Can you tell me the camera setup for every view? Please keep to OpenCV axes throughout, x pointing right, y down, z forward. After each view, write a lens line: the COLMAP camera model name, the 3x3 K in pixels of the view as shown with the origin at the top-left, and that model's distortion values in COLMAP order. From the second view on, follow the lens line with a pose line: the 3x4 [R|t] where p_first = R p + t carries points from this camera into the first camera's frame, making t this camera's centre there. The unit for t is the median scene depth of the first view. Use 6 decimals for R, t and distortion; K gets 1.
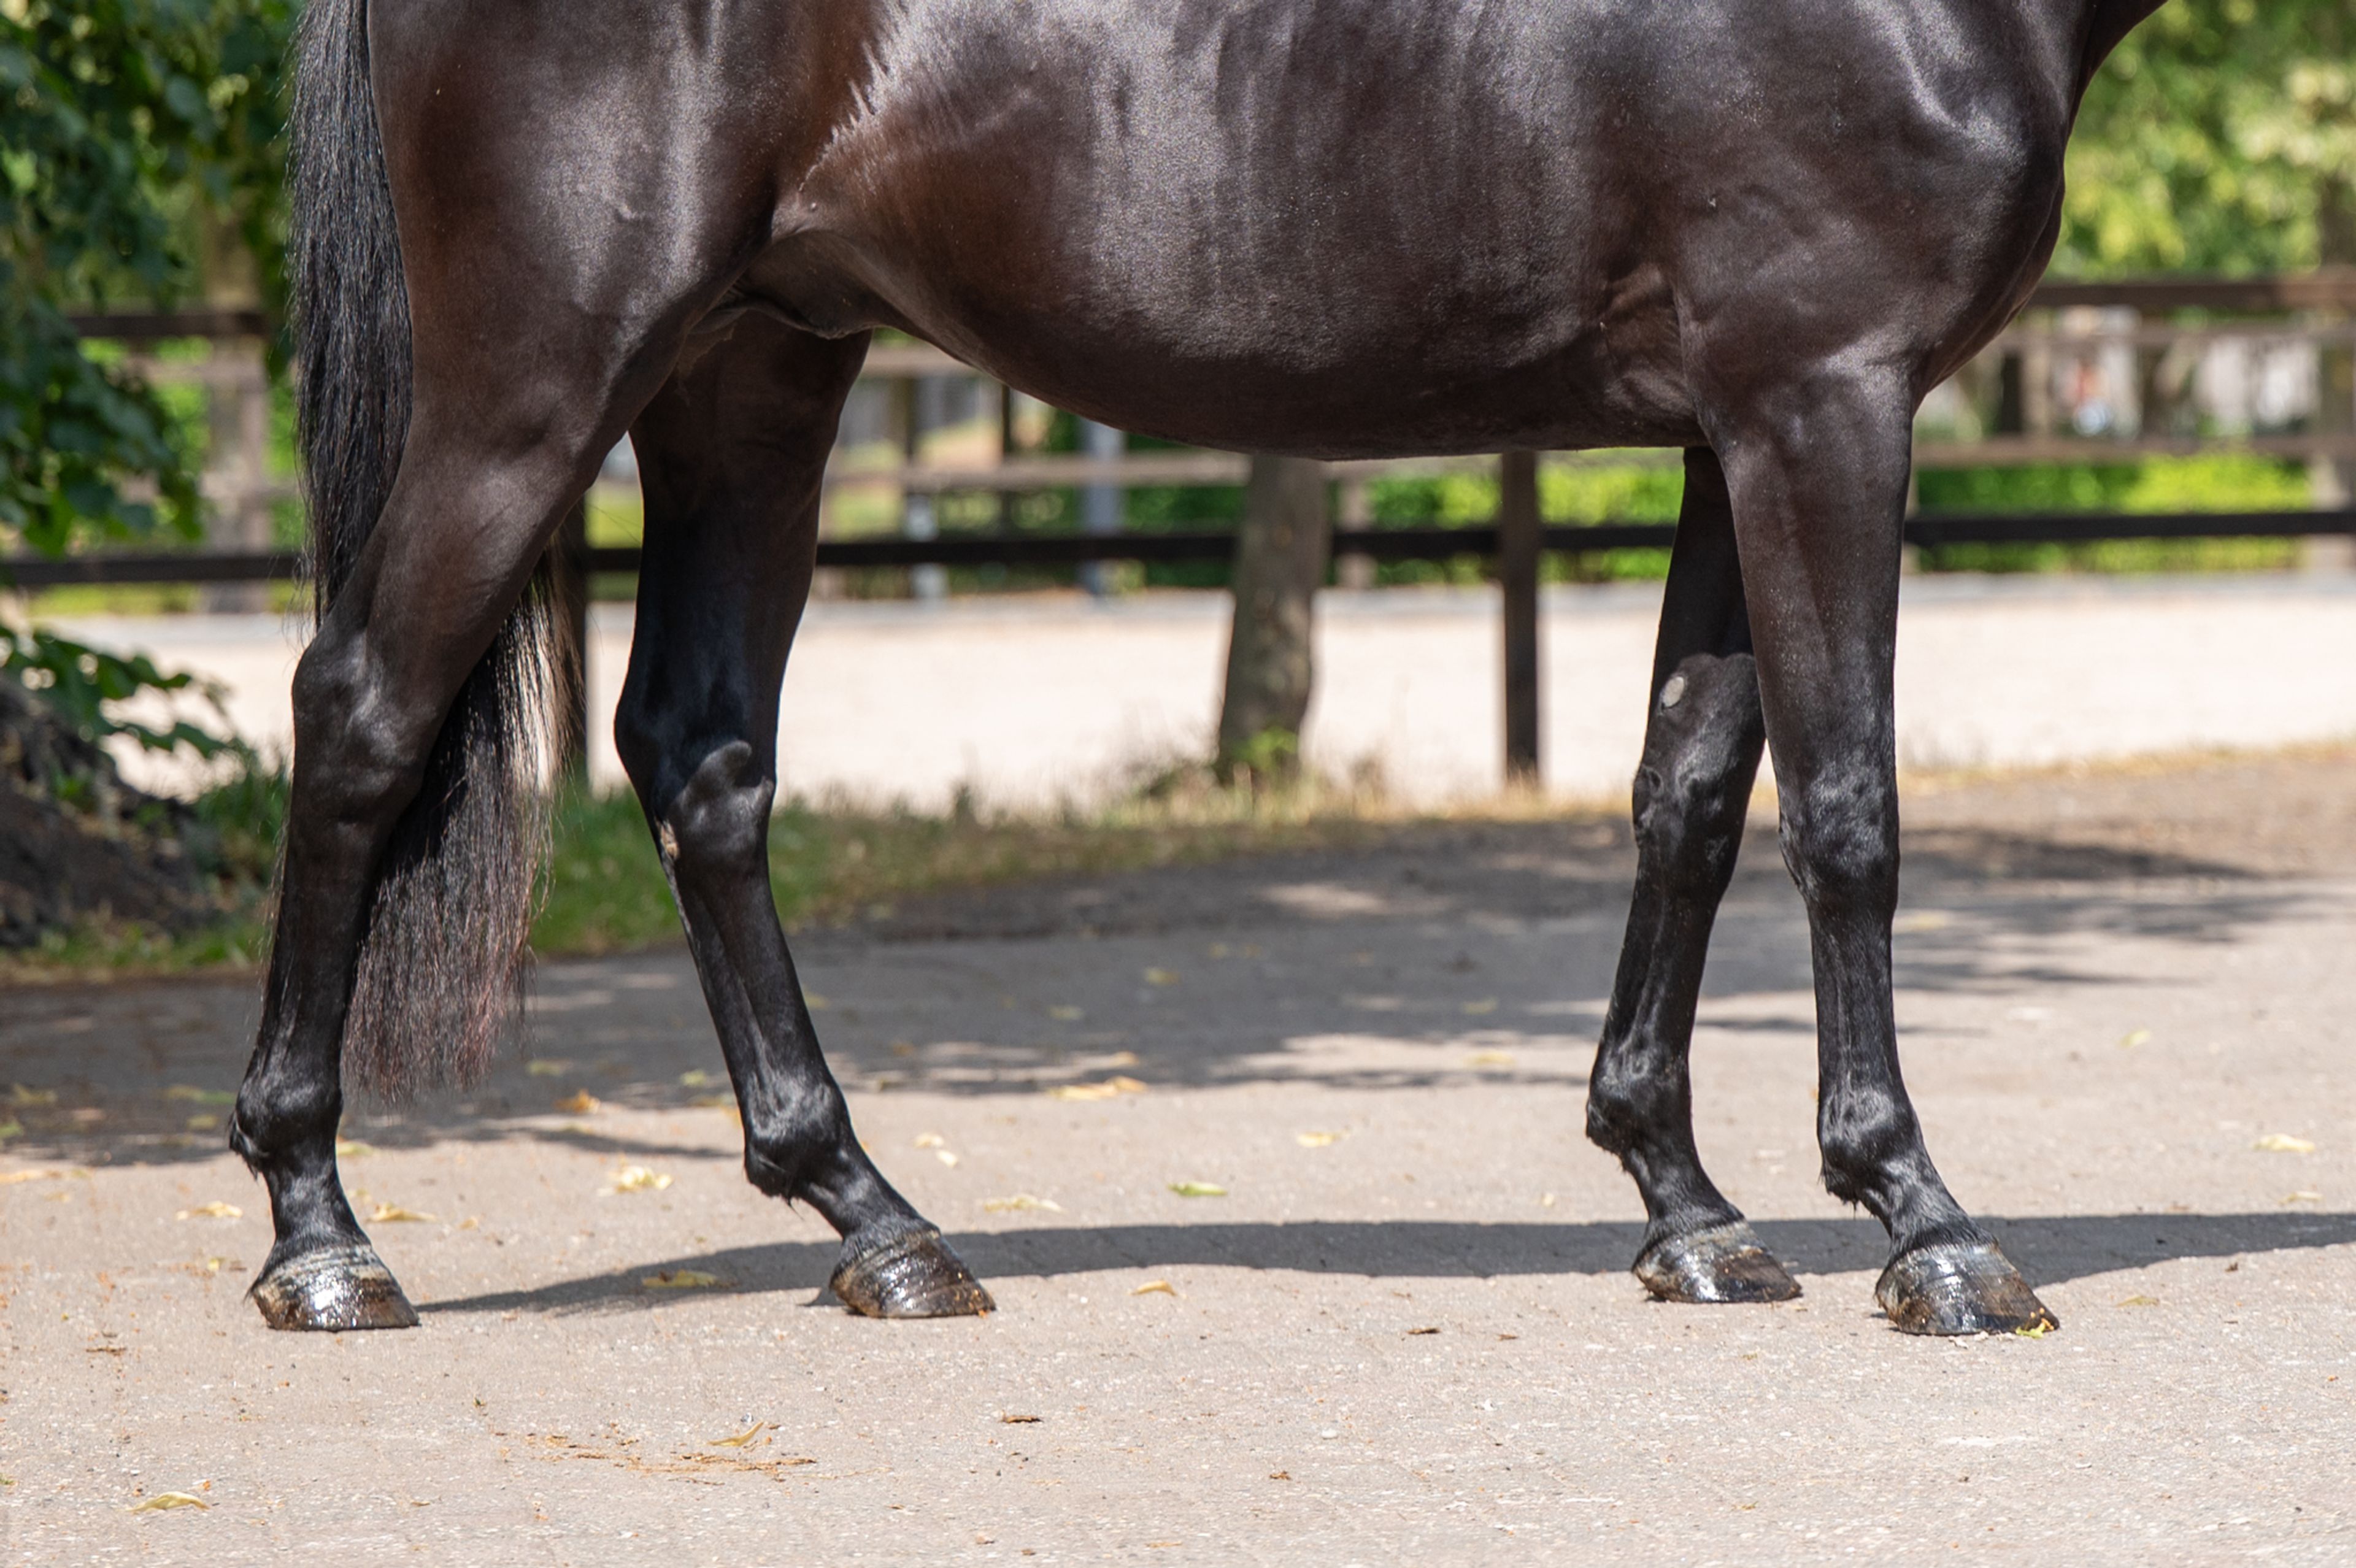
lens RADIAL K [[5983.1, 0, 1178.0], [0, 5983.1, 784.0], [0, 0, 1]] dist [0.577228, -0.234164]
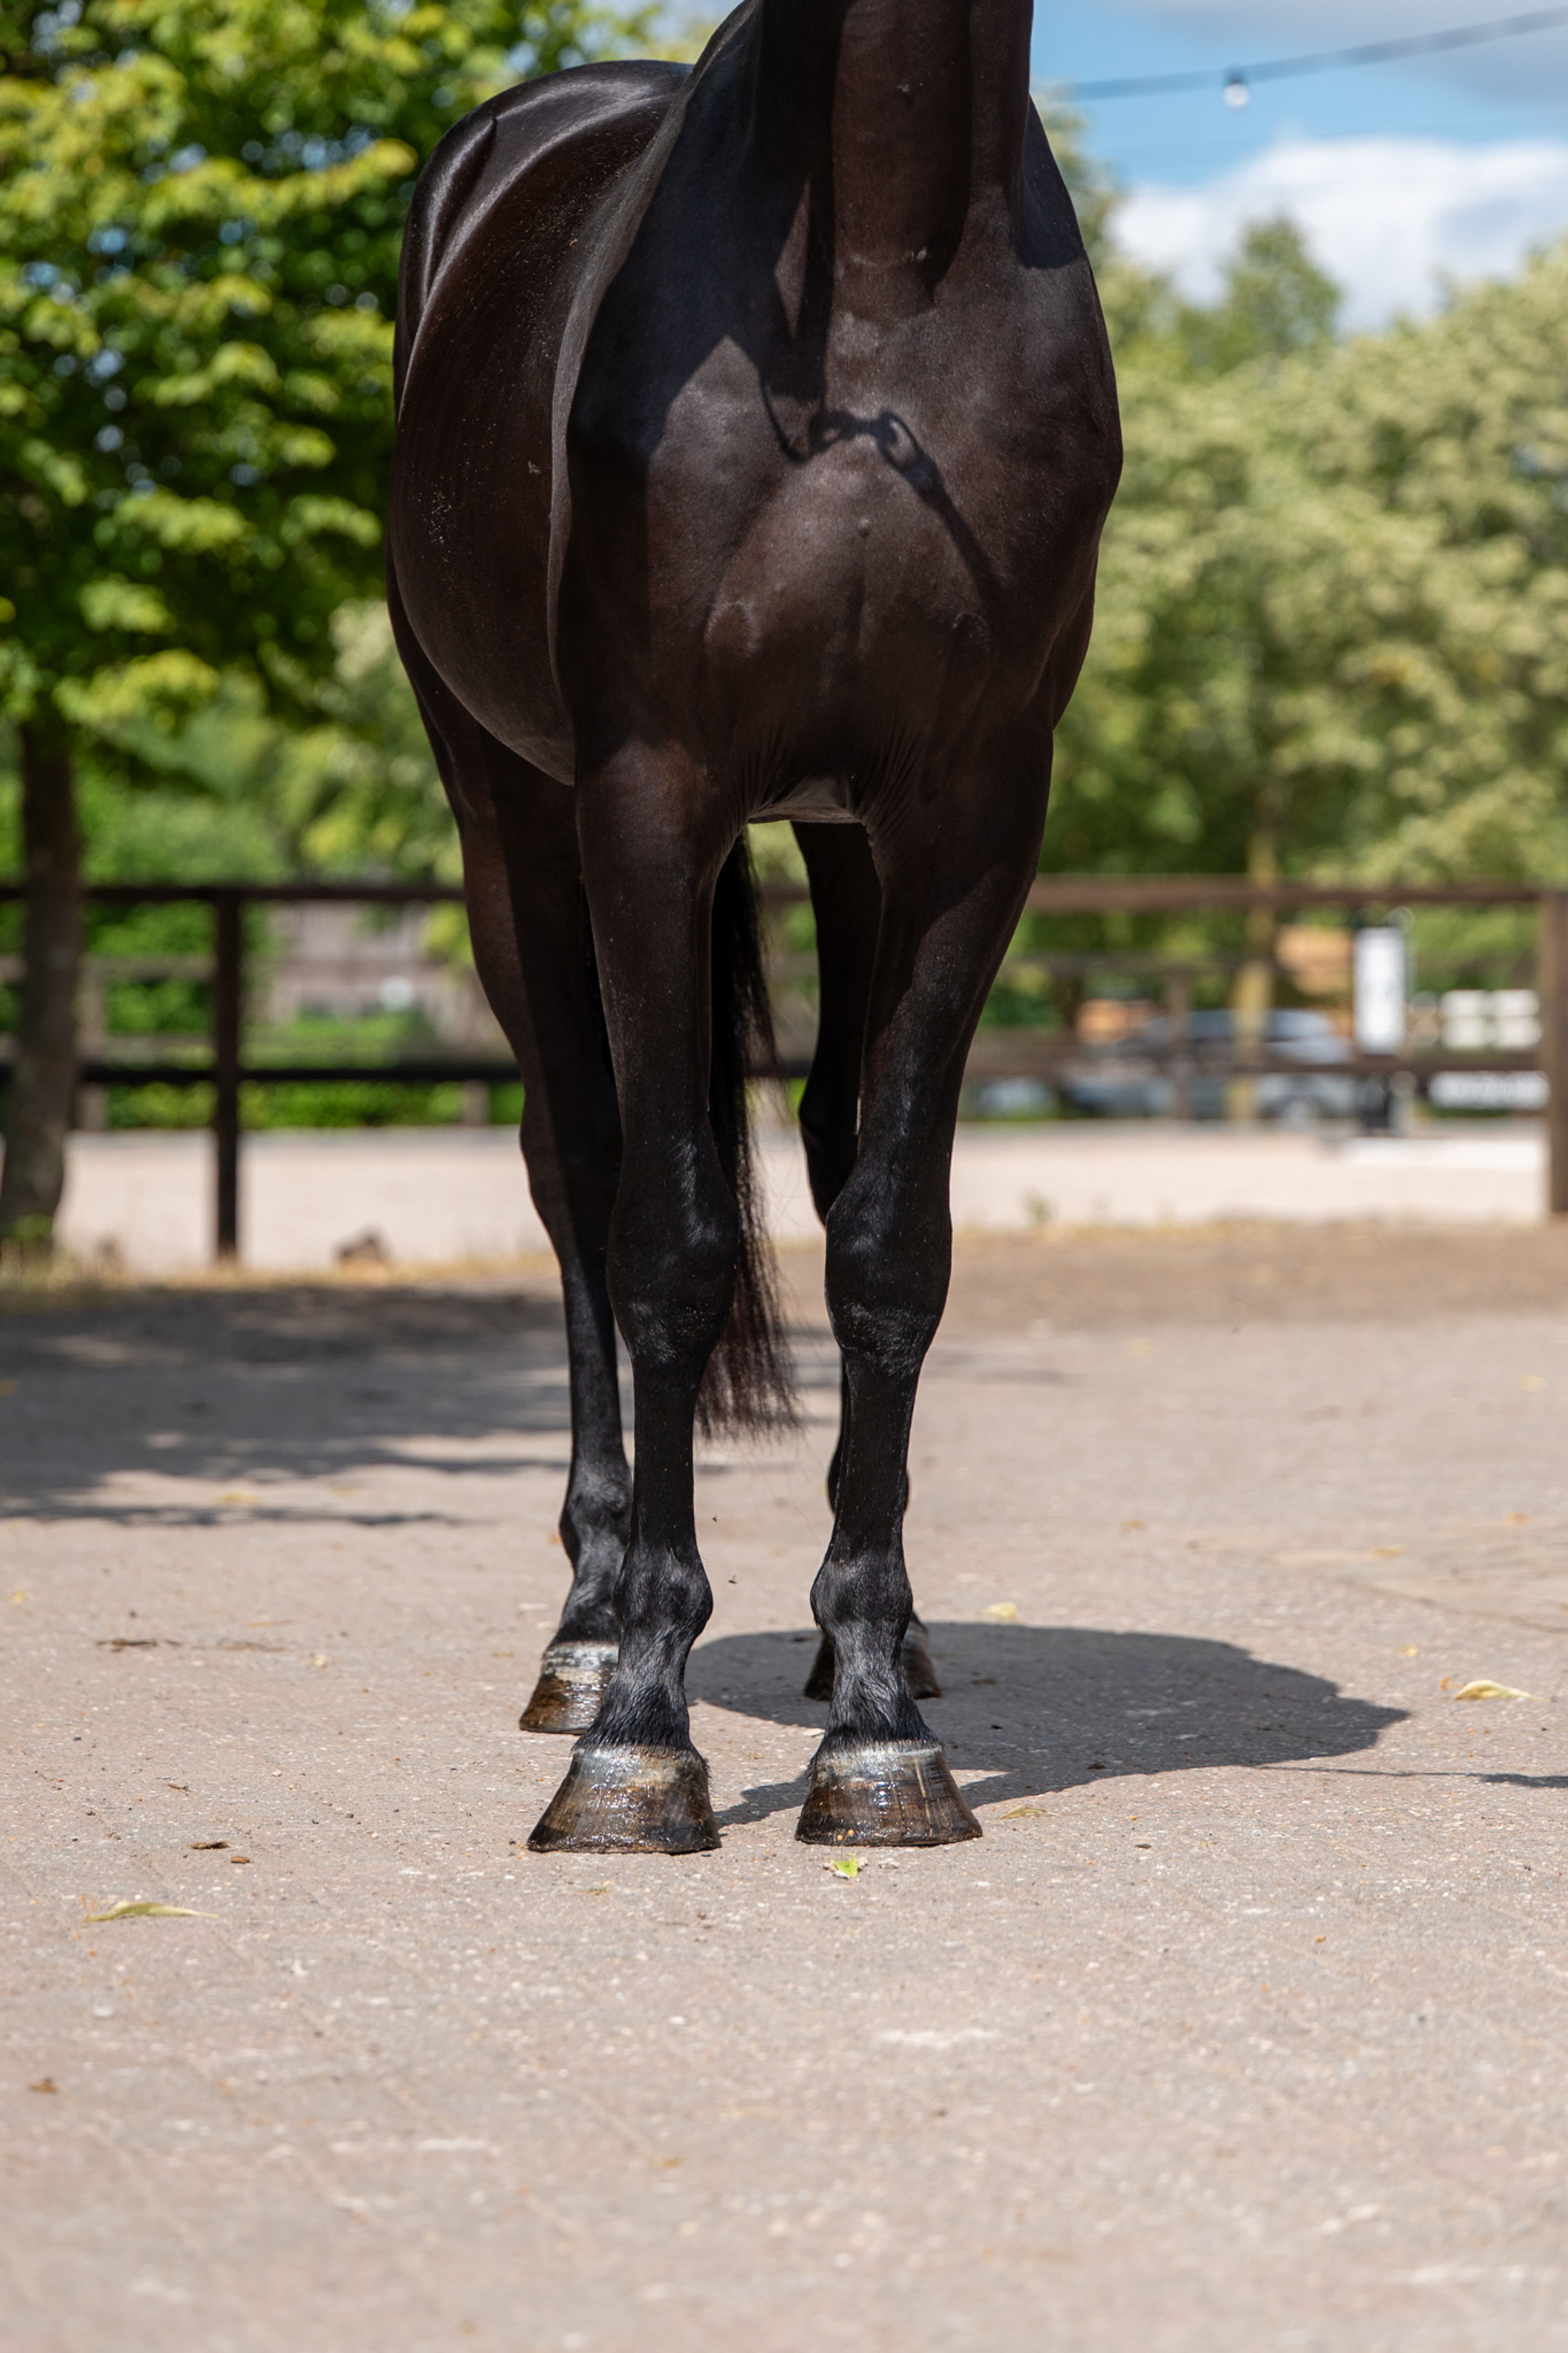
lens RADIAL K [[5107.1, 0, 784.0], [0, 5107.1, 1176.5], [0, 0, 1]] dist [0.079885, -0.473219]
pose [[0.986947, 0.018489, 0.159980, 0.003636], [-0.016041, 0.999734, -0.016581, 0.006695], [-0.160244, 0.013798, 0.986981, 0.350777]]
